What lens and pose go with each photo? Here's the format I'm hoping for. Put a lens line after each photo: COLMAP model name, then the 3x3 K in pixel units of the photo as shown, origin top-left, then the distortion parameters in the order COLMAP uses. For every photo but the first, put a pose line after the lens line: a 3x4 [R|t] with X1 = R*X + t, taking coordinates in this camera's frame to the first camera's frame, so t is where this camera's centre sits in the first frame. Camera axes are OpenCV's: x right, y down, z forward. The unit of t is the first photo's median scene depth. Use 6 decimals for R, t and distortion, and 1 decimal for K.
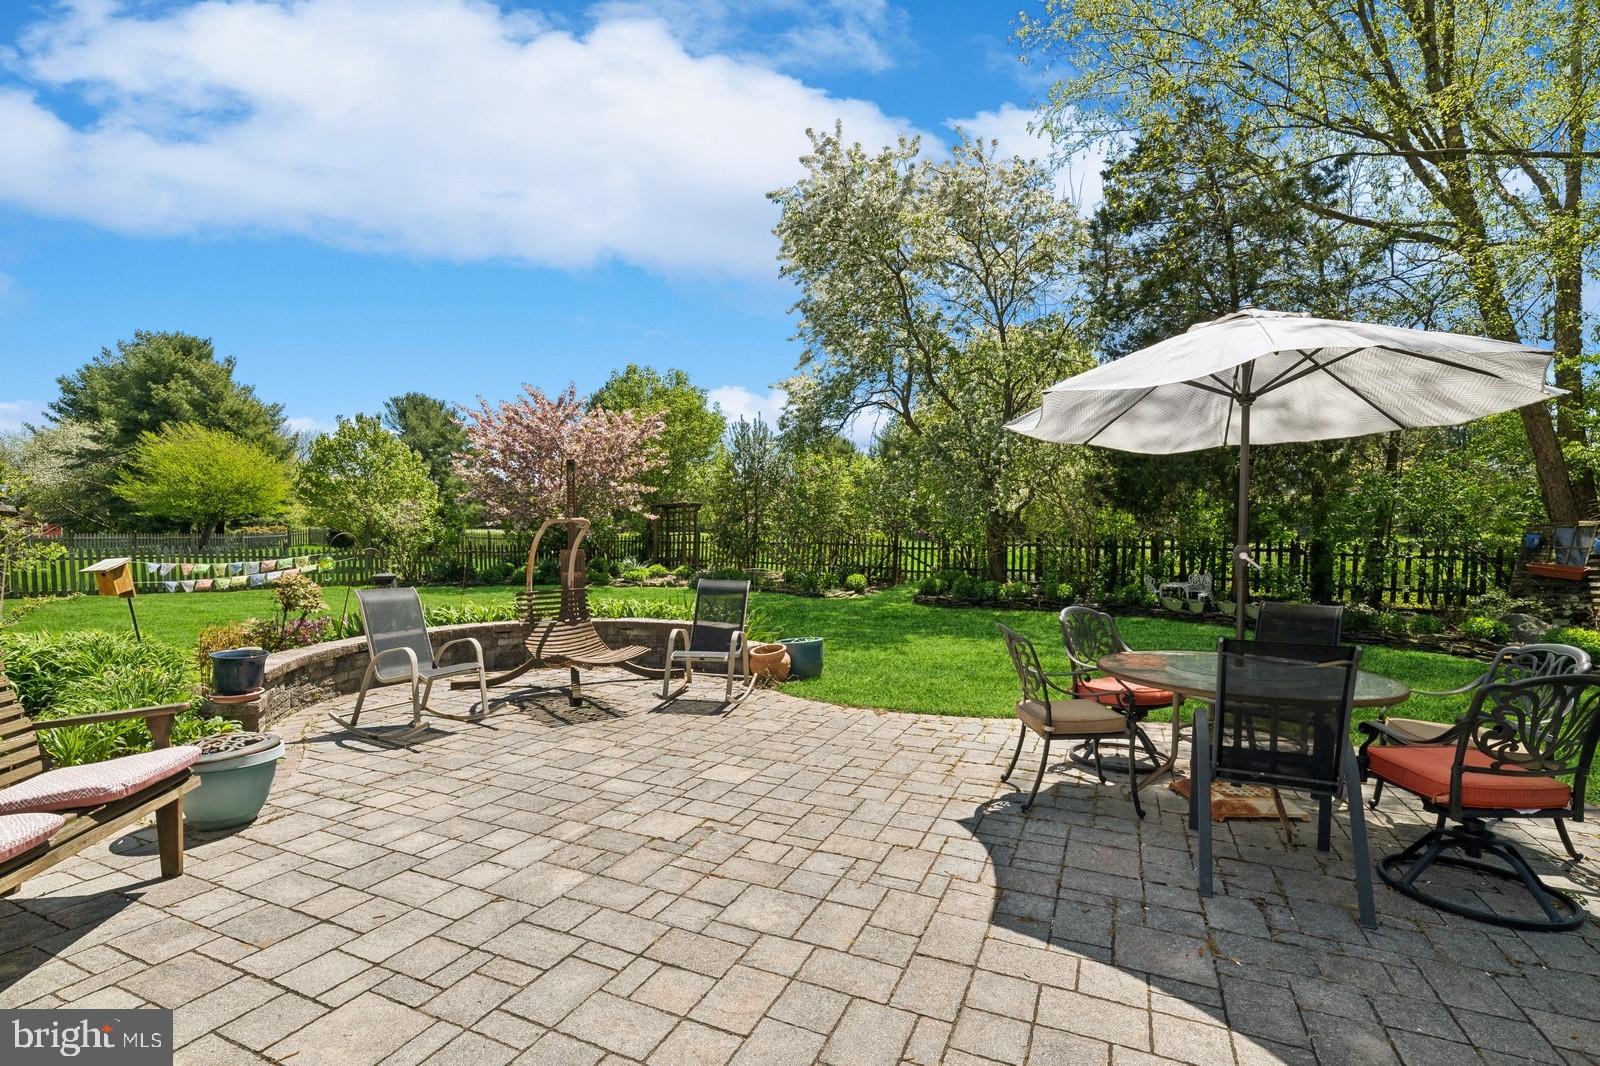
lens RADIAL K [[726.0, 0, 804.0], [0, 726.0, 546.6], [0, 0, 1]] dist [-0.001744, -0.000432]
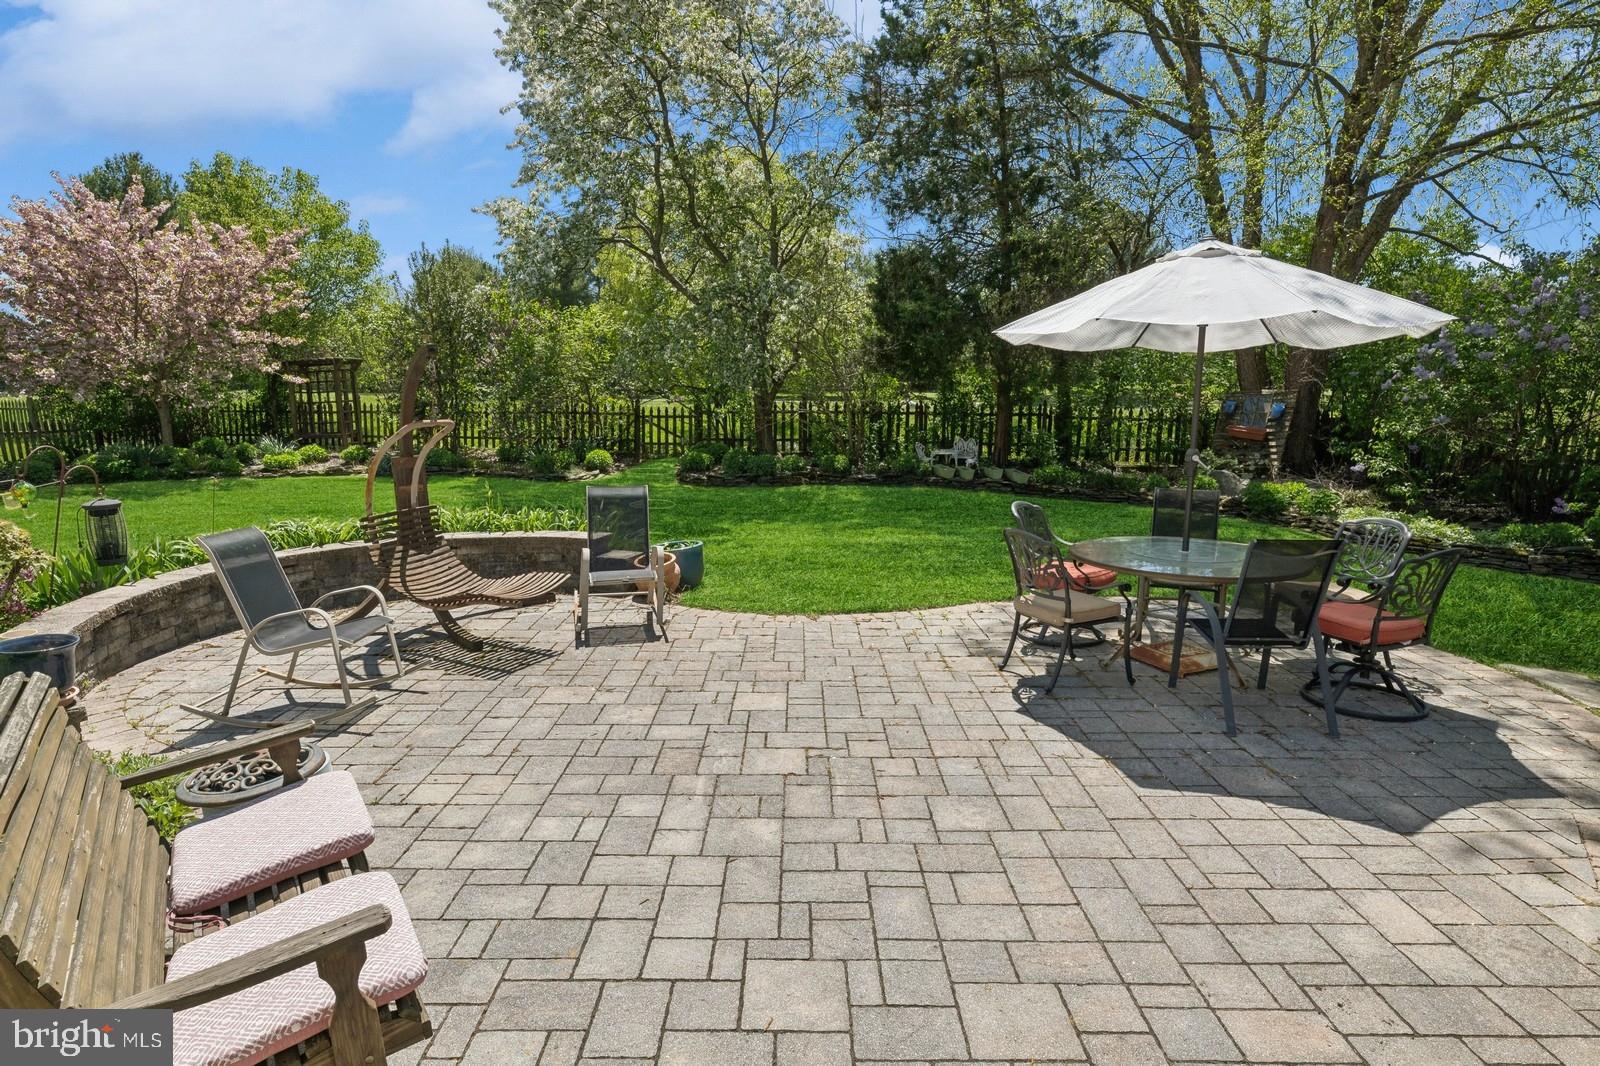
lens RADIAL K [[858.7, 0, 799.7], [0, 858.7, 528.4], [0, 0, 1]] dist [0.001015, 0.000790]
pose [[0.917285, -0.073039, 0.391477, -0.153463], [0.014105, 0.988379, 0.151355, -0.027122], [-0.397982, -0.133314, 0.907655, -0.007734]]
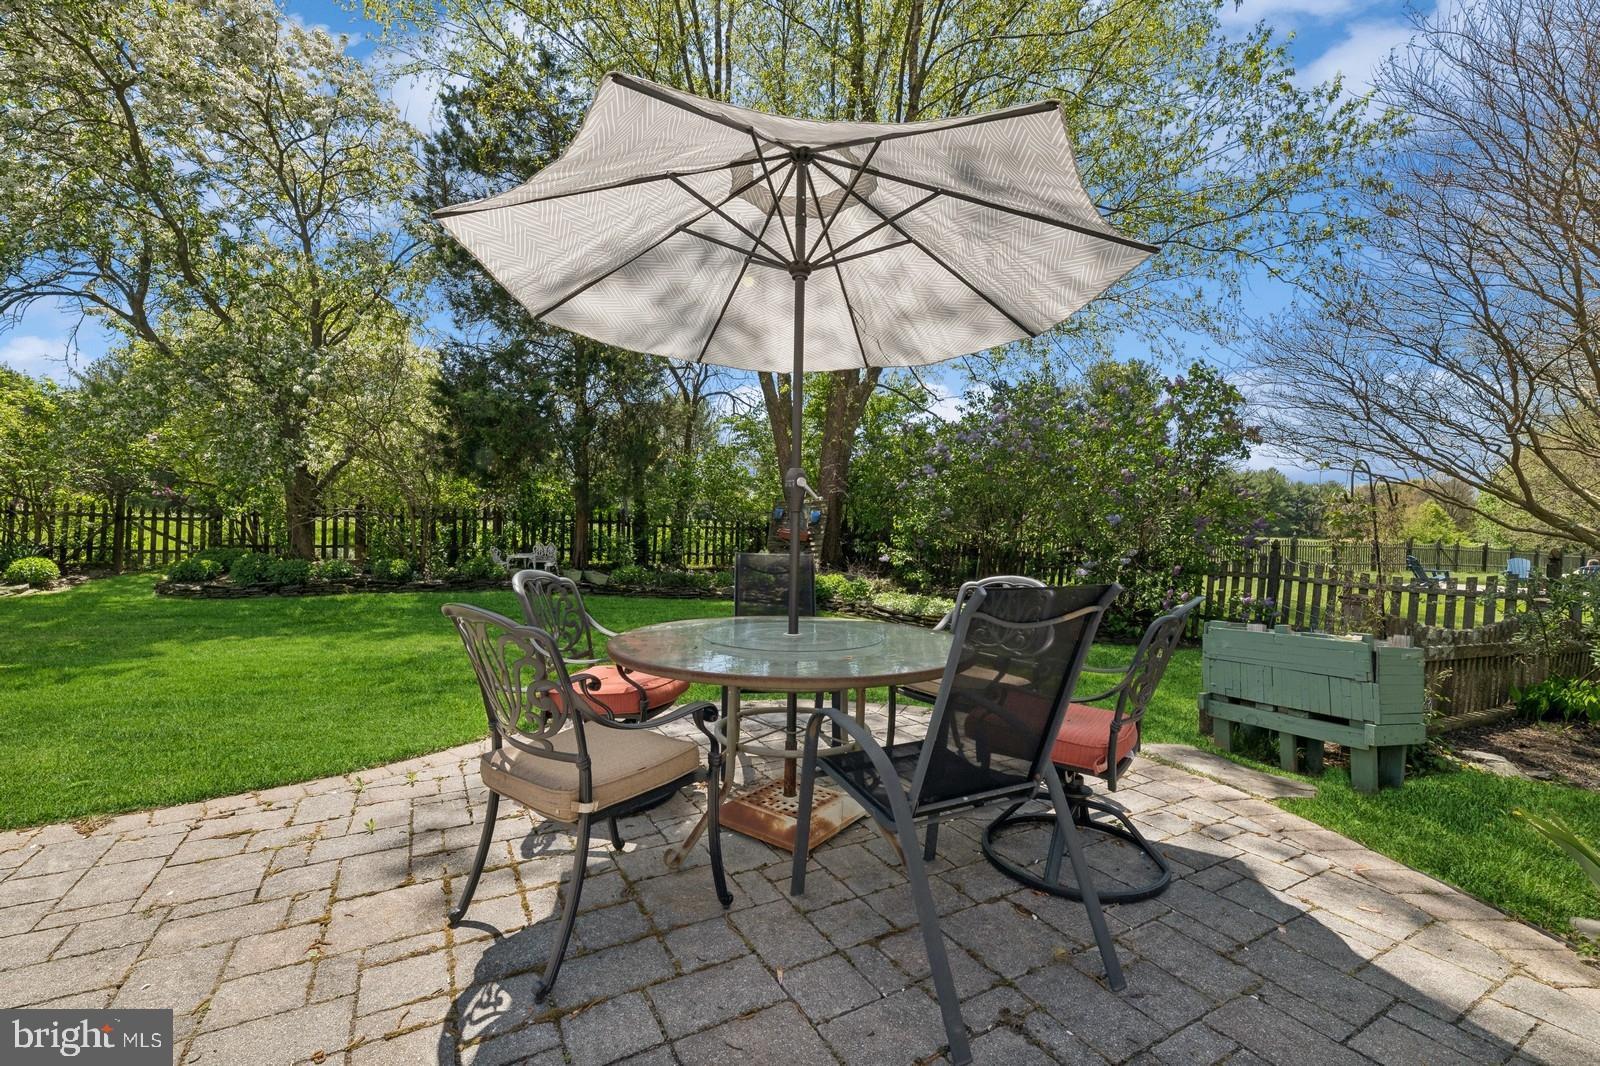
lens RADIAL K [[669.3, 0, 797.3], [0, 669.3, 540.6], [0, 0, 1]] dist [-0.000994, -0.000734]
pose [[0.605169, -0.013526, 0.795982, 0.017569], [-0.000965, 0.999842, 0.017723, 0.017022], [-0.796096, -0.011494, 0.605061, 0.168107]]
